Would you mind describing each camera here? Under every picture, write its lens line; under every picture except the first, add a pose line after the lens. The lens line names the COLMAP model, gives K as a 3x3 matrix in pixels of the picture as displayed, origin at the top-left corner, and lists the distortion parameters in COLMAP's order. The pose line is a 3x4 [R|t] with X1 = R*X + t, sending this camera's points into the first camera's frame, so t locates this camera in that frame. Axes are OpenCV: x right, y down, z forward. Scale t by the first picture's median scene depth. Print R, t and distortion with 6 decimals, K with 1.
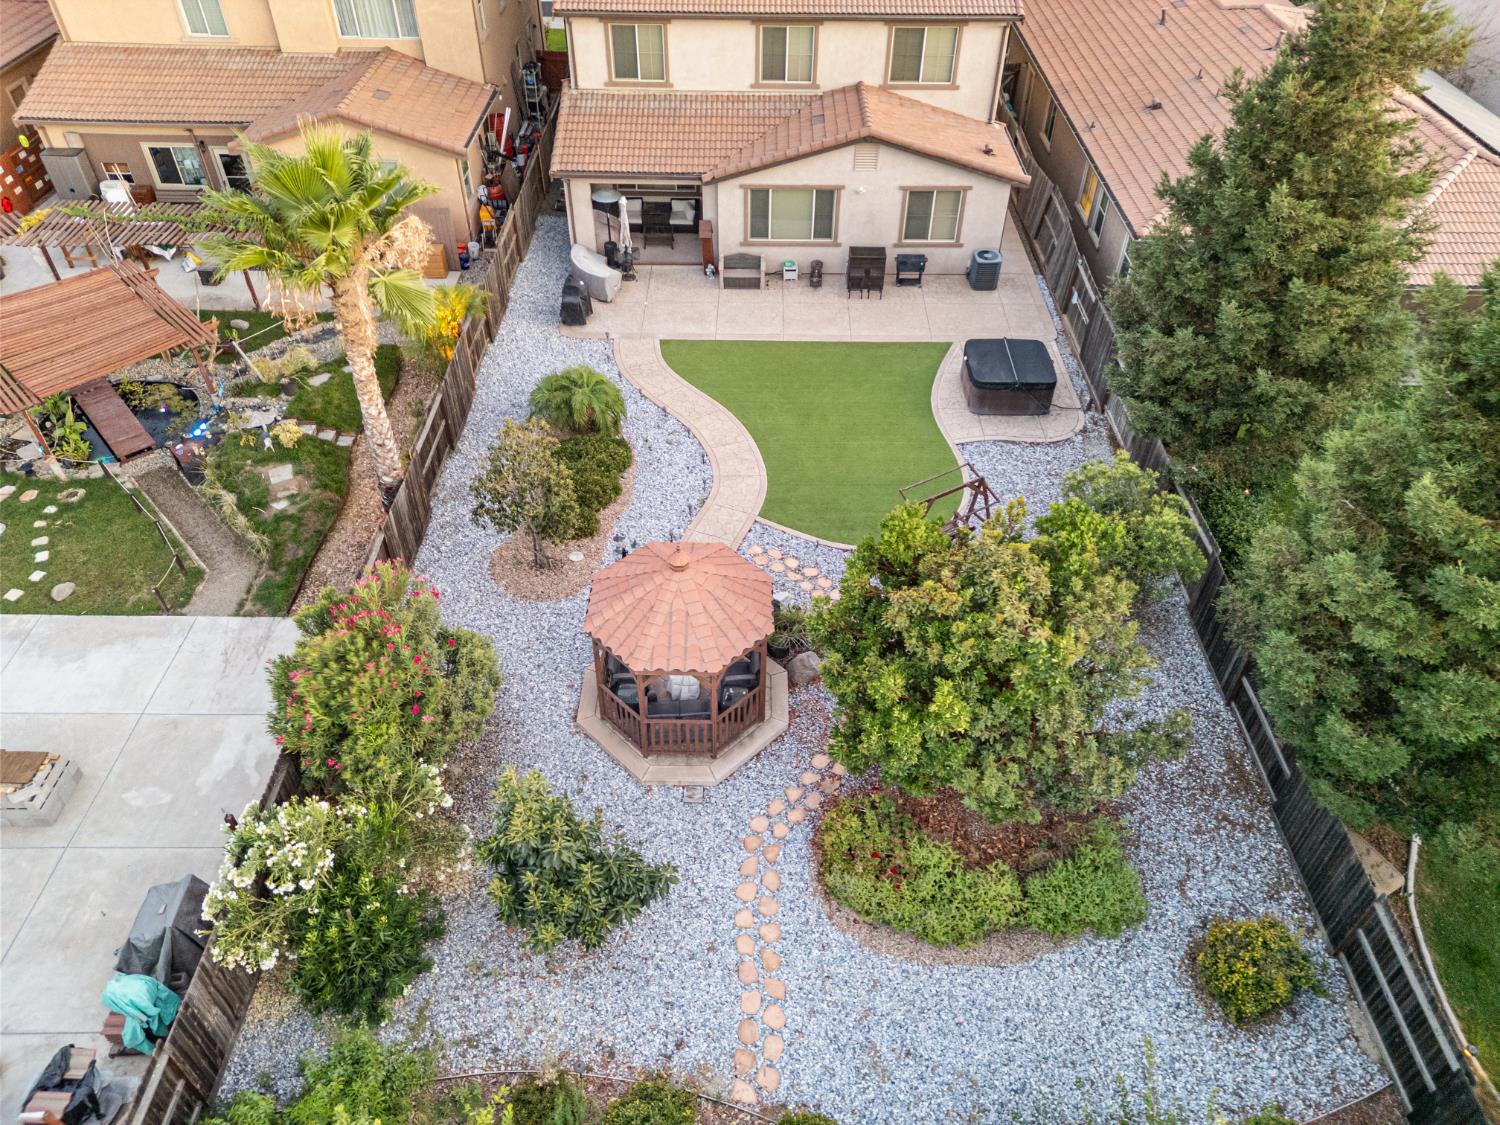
lens RADIAL K [[1050.1, 0, 747.8], [0, 1050.1, 569.6], [0, 0, 1]] dist [0.056370, -0.050711]
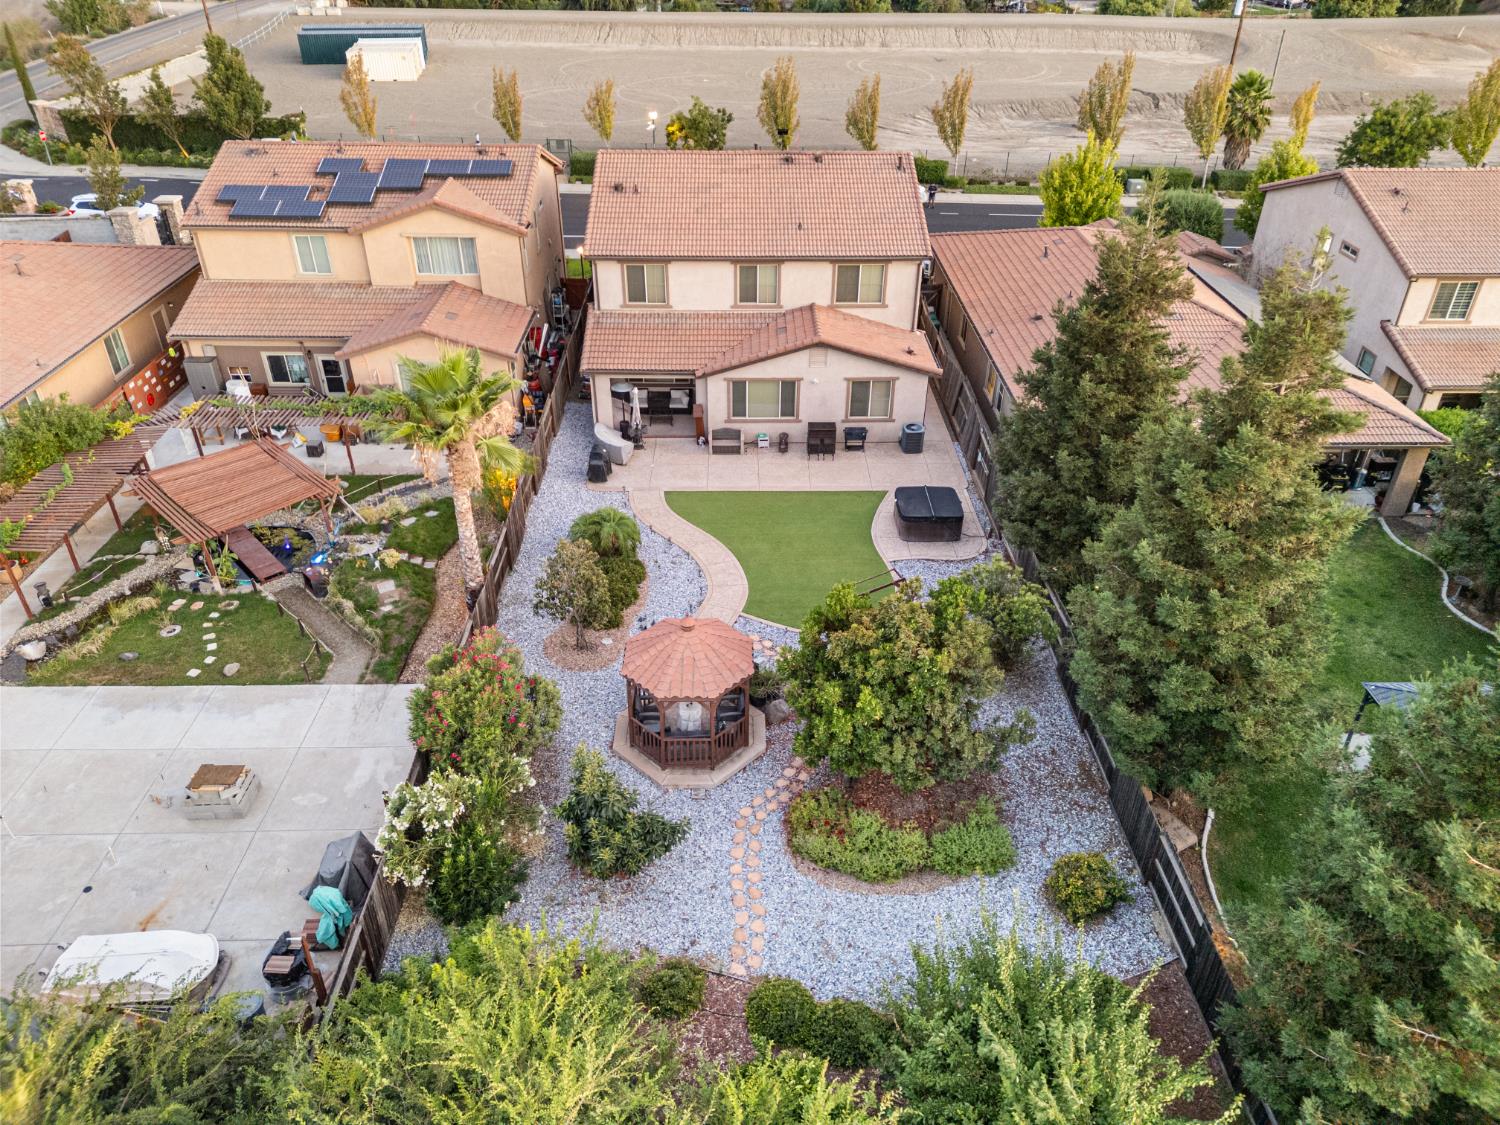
lens RADIAL K [[1050.1, 0, 742.6], [0, 1050.1, 576.1], [0, 0, 1]] dist [0.056370, -0.050711]
pose [[0.999830, -0.013257, 0.012843, -0.006824], [0.015160, 0.986736, -0.161622, 0.148041], [-0.010530, 0.161789, 0.986769, -0.407896]]
